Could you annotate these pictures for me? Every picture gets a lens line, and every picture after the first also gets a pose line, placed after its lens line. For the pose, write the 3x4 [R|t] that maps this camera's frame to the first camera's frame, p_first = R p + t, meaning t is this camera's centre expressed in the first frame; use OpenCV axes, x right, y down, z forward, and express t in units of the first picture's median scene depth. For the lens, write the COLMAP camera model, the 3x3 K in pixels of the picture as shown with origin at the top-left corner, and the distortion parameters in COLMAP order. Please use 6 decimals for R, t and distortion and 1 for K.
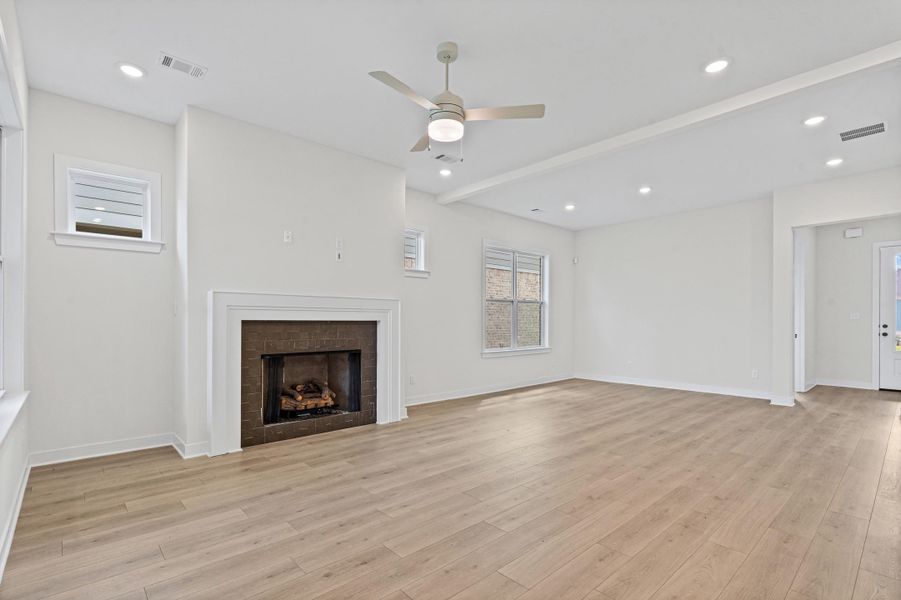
lens RADIAL K [[414.2, 0, 455.3], [0, 414.2, 317.4], [0, 0, 1]] dist [-0.012344, 0.000763]
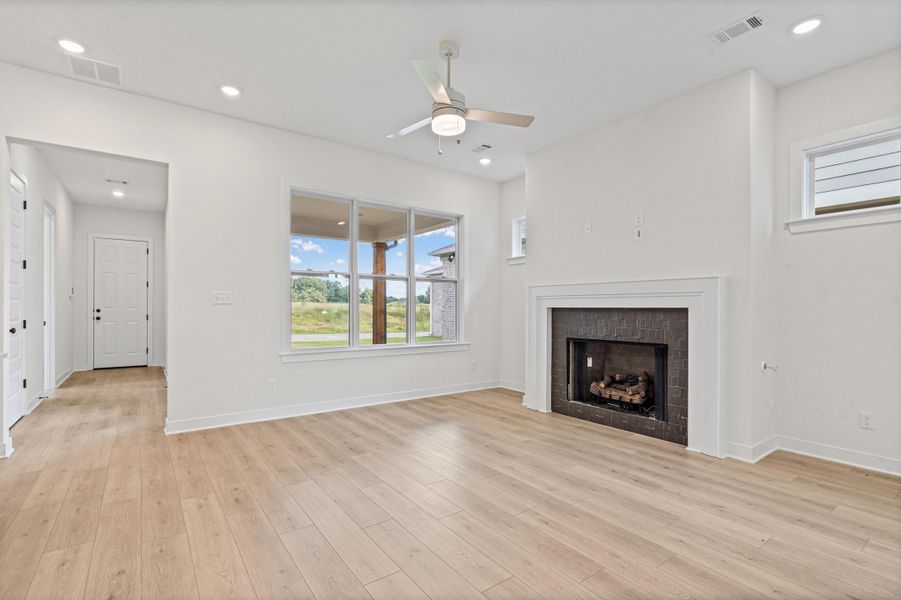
lens RADIAL K [[414.2, 0, 435.1], [0, 414.2, 309.3], [0, 0, 1]] dist [-0.012344, 0.000763]
pose [[-0.121683, 0.001050, -0.992568, 0.596626], [0.007563, 0.999971, 0.000130, 0.006658], [0.992540, -0.007491, -0.121688, 0.643391]]
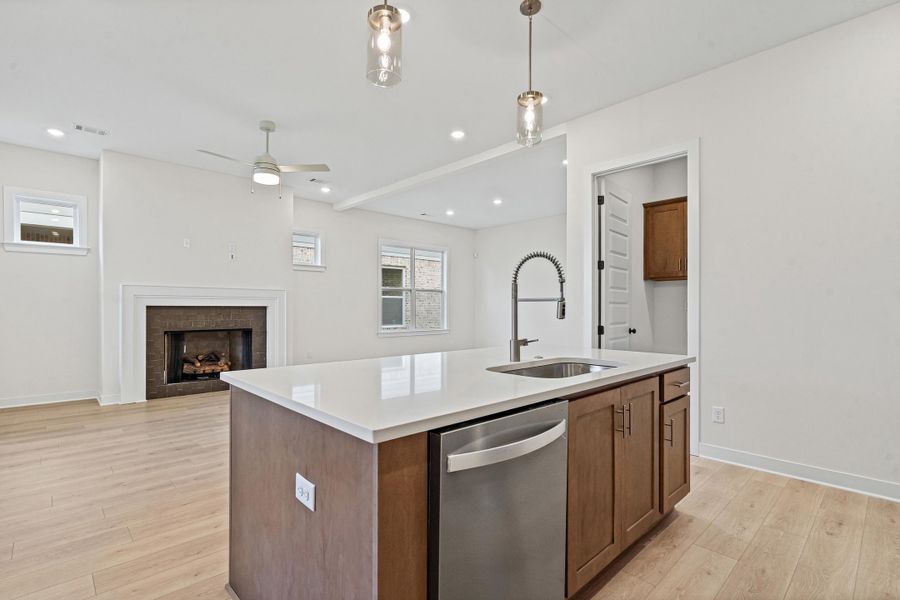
lens RADIAL K [[413.7, 0, 451.9], [0, 413.7, 304.8], [0, 0, 1]] dist [-0.012344, 0.000763]
pose [[0.999539, 0.000670, 0.030366, 0.349488], [-0.000777, 0.999994, 0.003509, -0.000797], [-0.030363, -0.003531, 0.999533, -0.299777]]
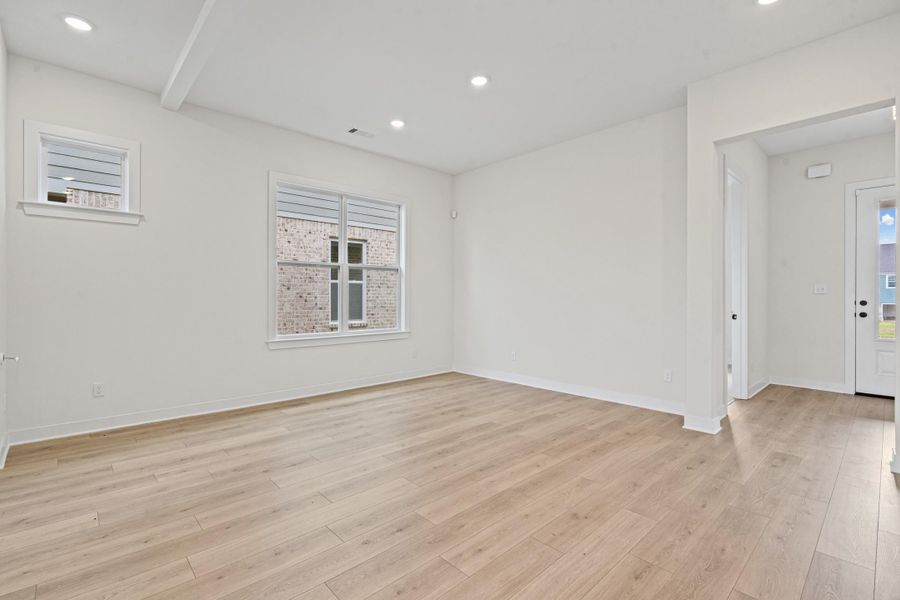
lens RADIAL K [[400.1, 0, 447.0], [0, 400.1, 309.8], [0, 0, 1]] dist [-0.004185, 0.001939]
pose [[0.999959, 0.006379, 0.006394, 0.504474], [-0.006668, 0.998907, 0.046272, 0.001045], [-0.006092, -0.046313, 0.998908, 0.498412]]
